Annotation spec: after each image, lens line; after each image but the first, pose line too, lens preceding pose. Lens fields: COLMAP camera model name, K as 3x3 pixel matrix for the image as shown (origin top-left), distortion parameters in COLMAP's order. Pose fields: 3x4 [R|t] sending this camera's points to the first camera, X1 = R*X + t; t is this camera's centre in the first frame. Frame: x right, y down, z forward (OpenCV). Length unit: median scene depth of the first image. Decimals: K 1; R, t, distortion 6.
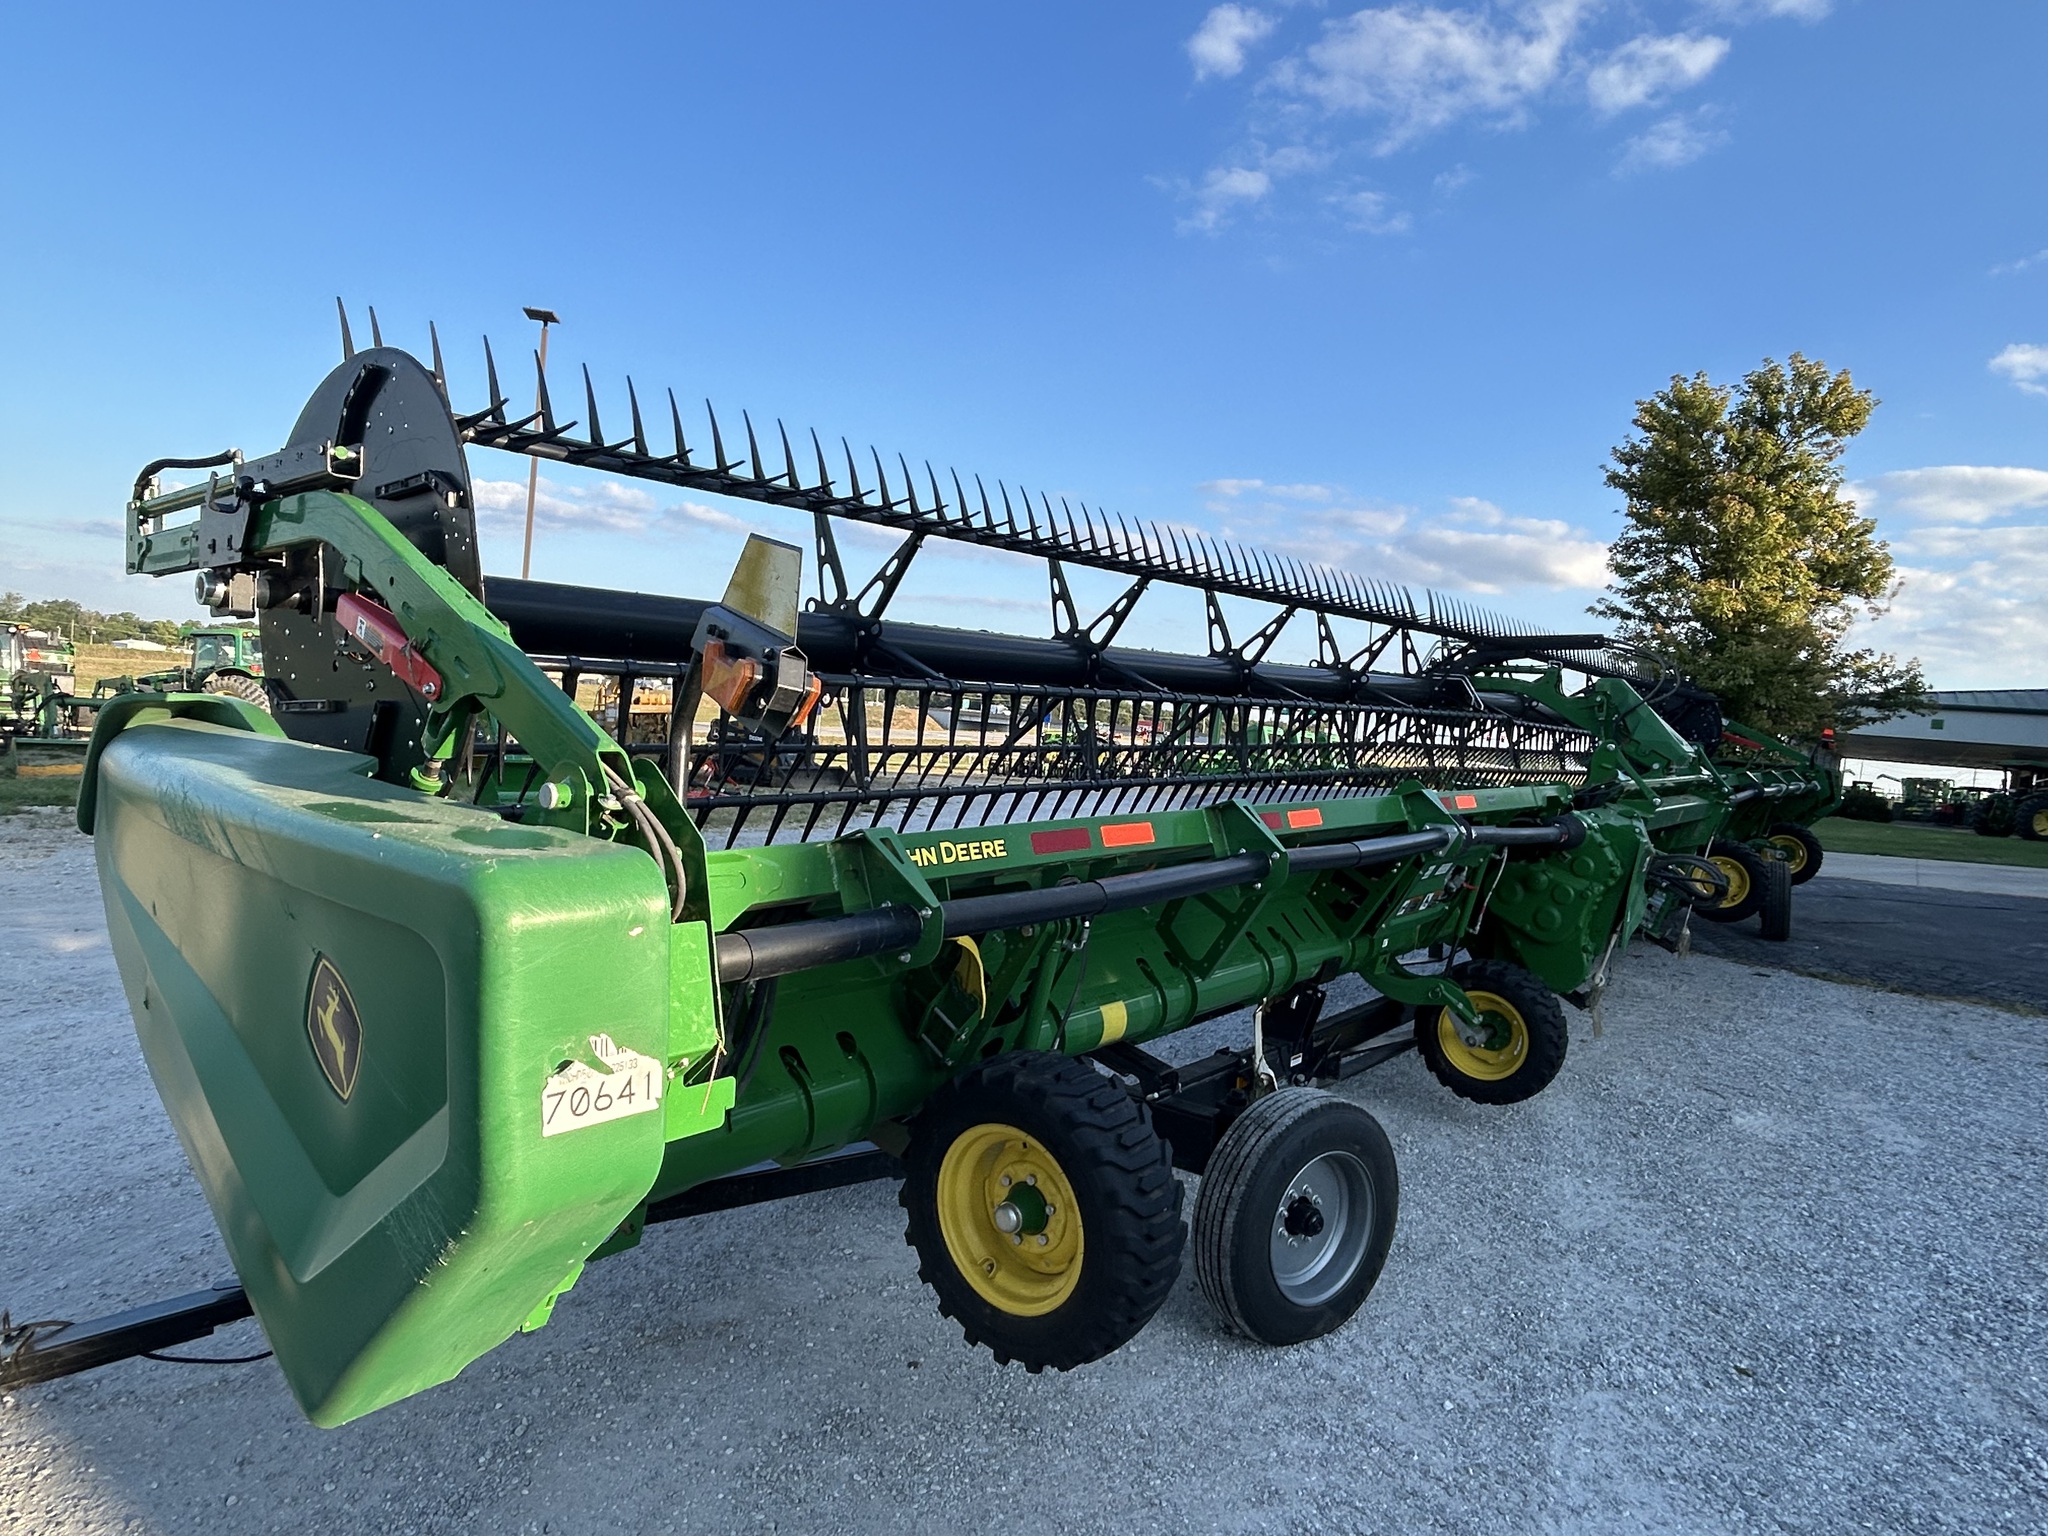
lens RADIAL K [[1199.4, 0, 1015.4], [0, 1199.4, 763.4], [0, 0, 1]] dist [-0.011725, 0.010557]
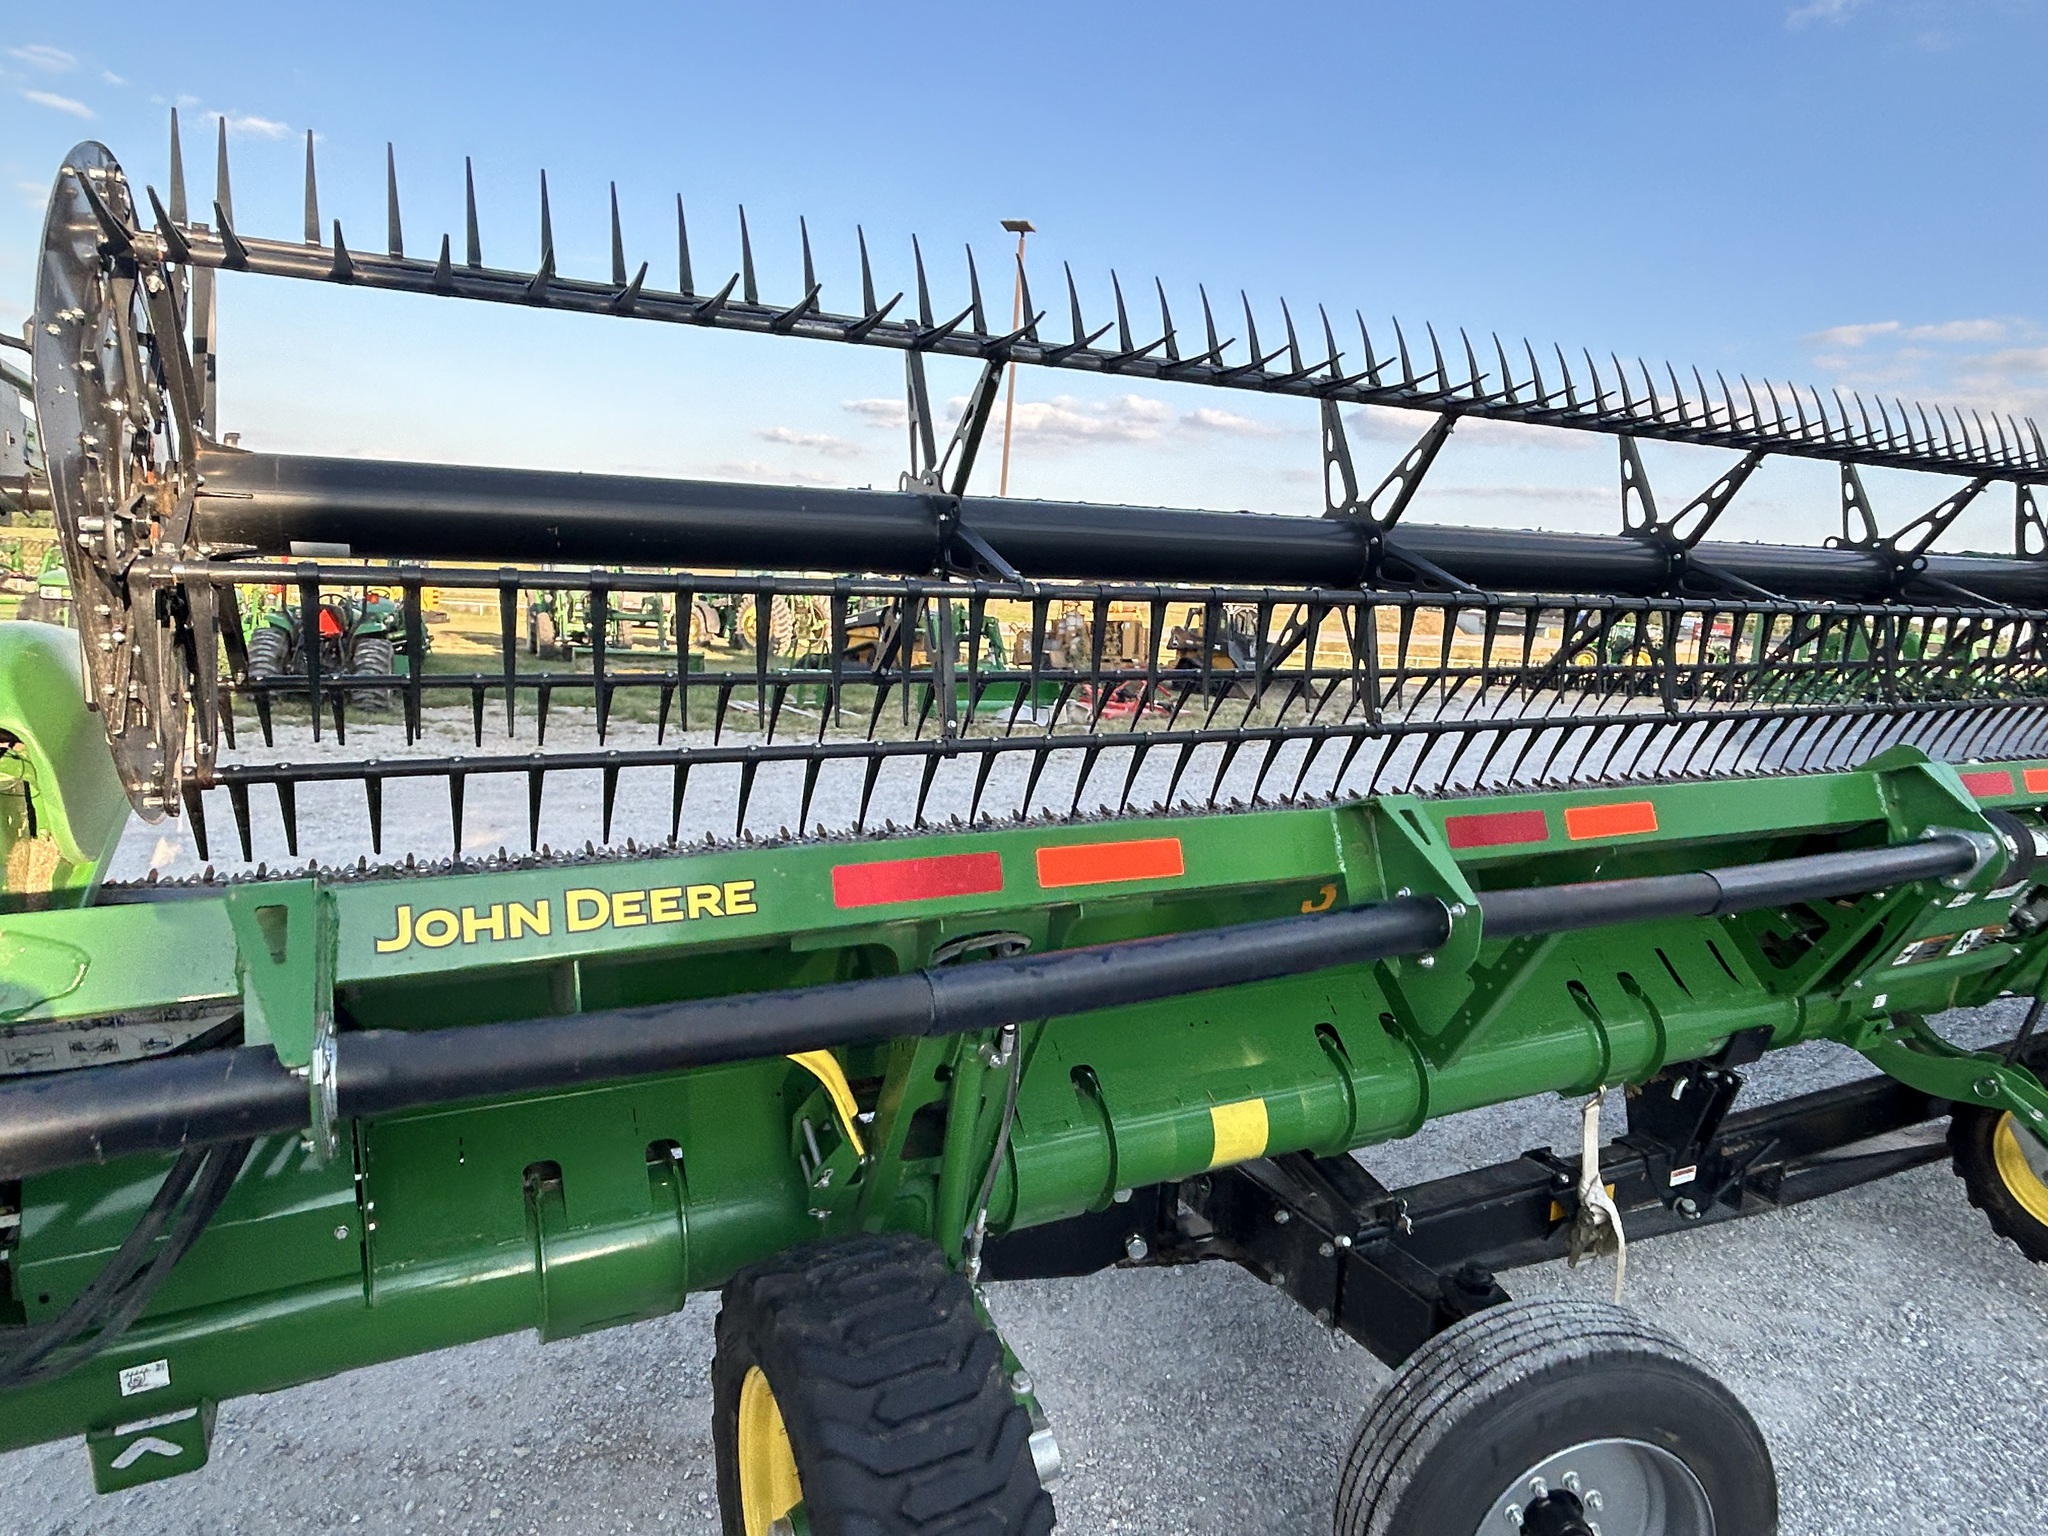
lens RADIAL K [[1199.4, 0, 1007.9], [0, 1199.4, 754.5], [0, 0, 1]] dist [-0.011725, 0.010557]
pose [[0.910757, 0.035272, -0.411434, 0.110606], [-0.006054, 0.997379, 0.072105, -0.011302], [0.412899, -0.063179, 0.908583, 0.201460]]
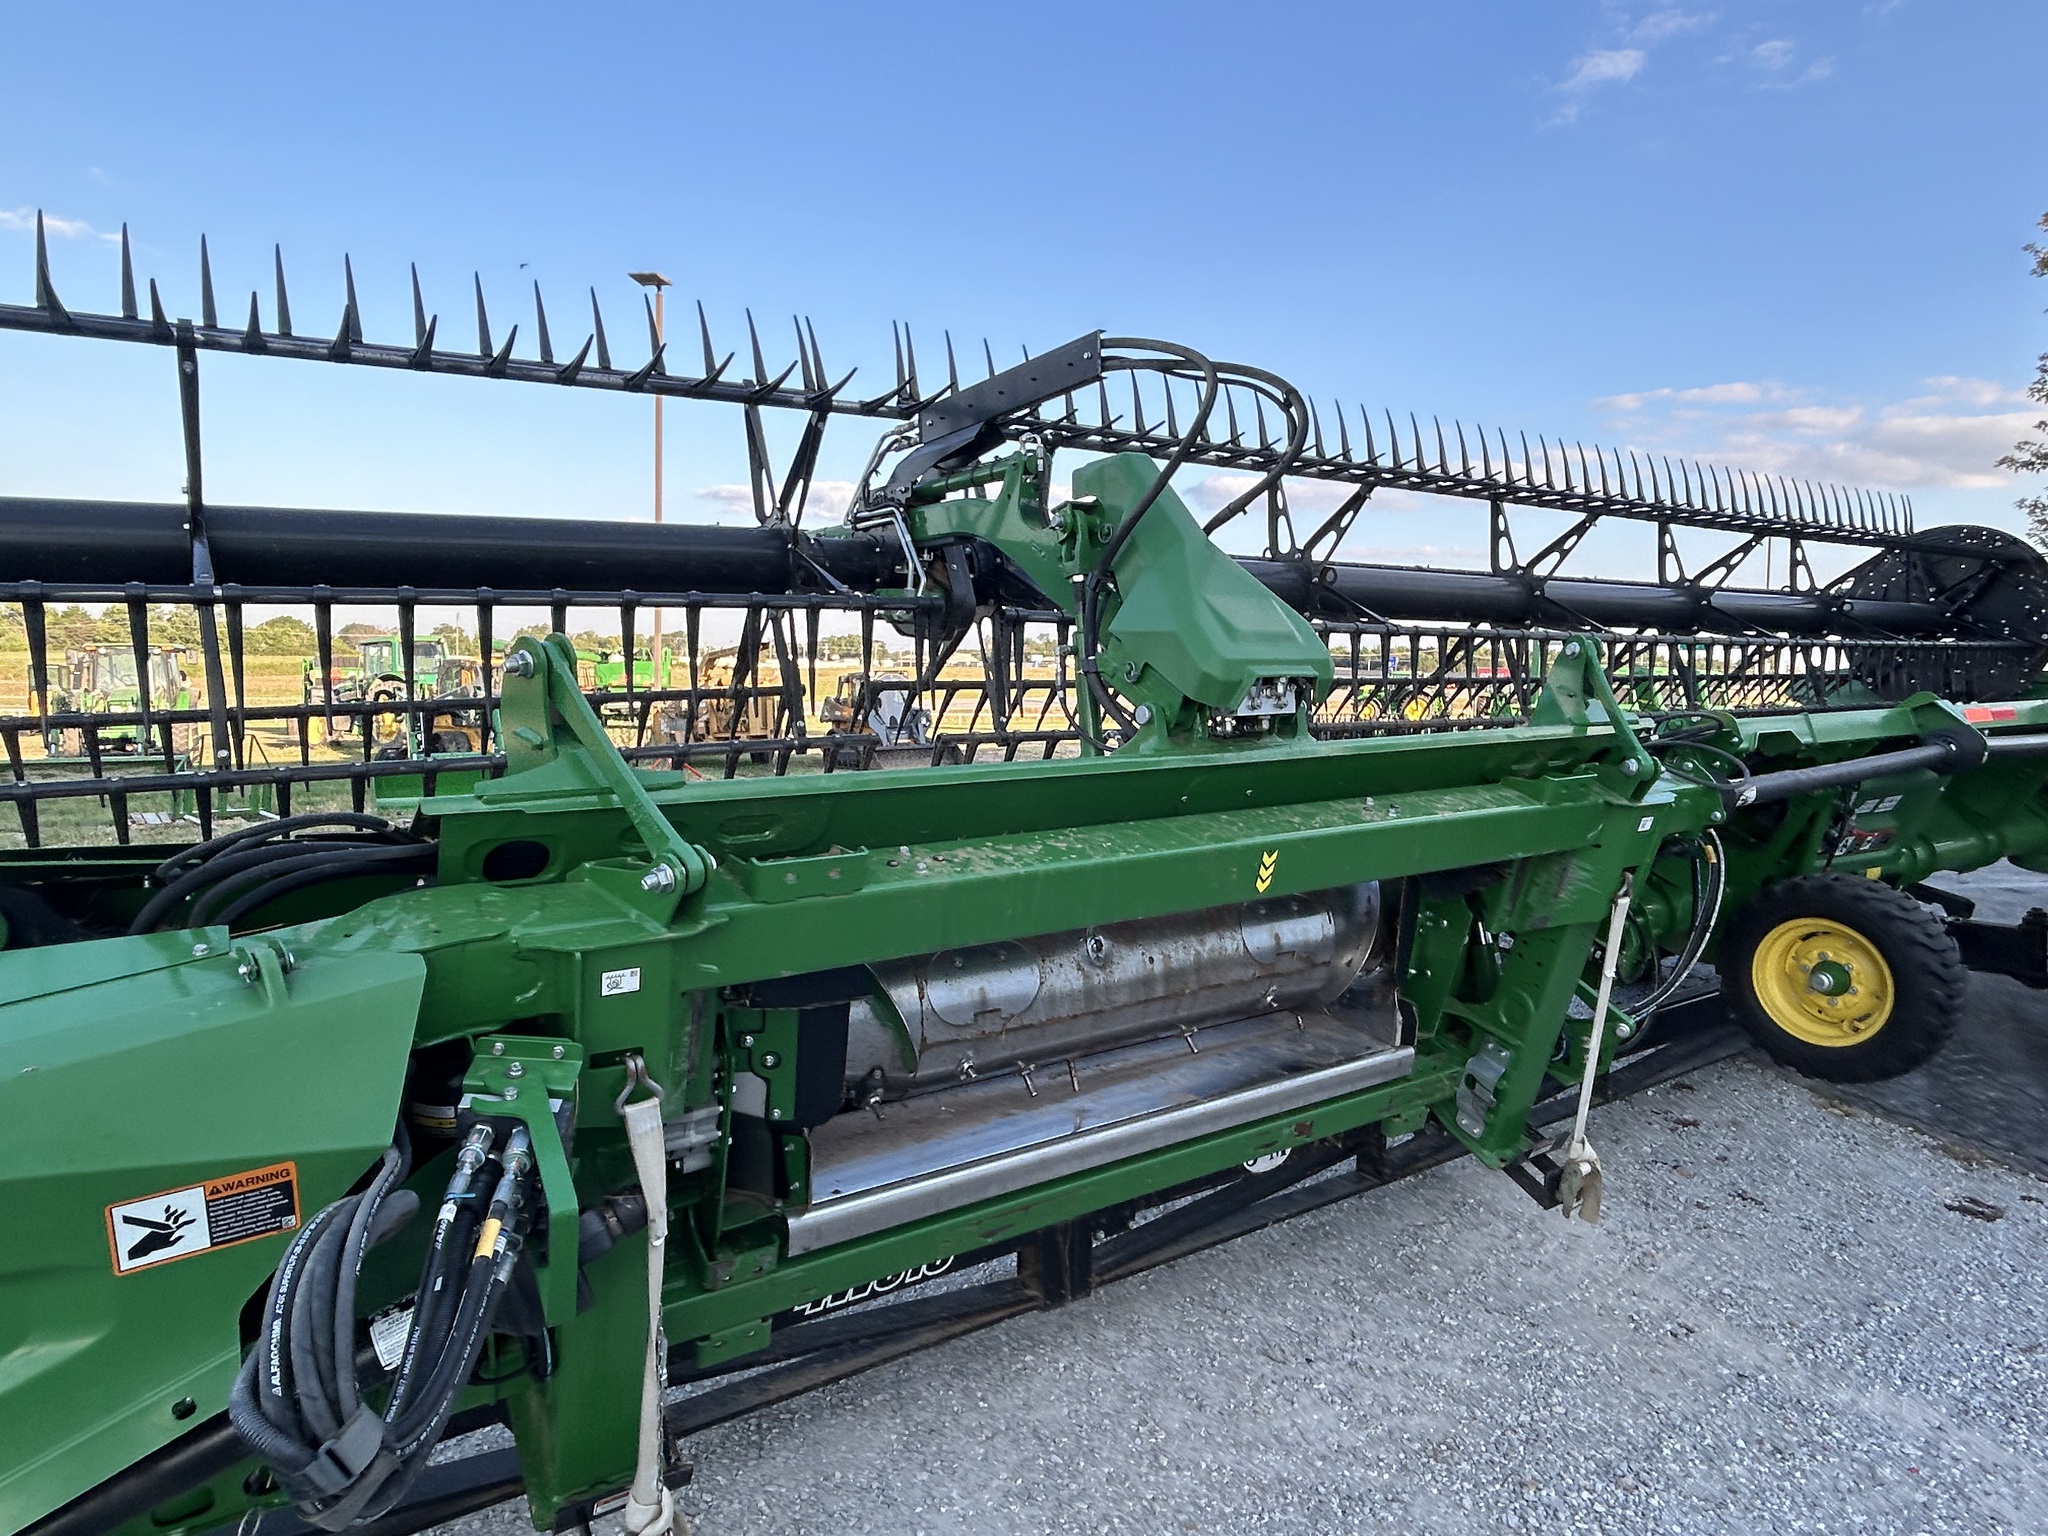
lens RADIAL K [[1199.4, 0, 1011.6], [0, 1199.4, 746.3], [0, 0, 1]] dist [-0.011725, 0.010557]
pose [[0.949888, -0.042306, -0.309713, 0.614947], [0.046461, 0.998902, 0.006046, 0.006915], [0.309117, -0.020132, 0.950811, 0.719570]]
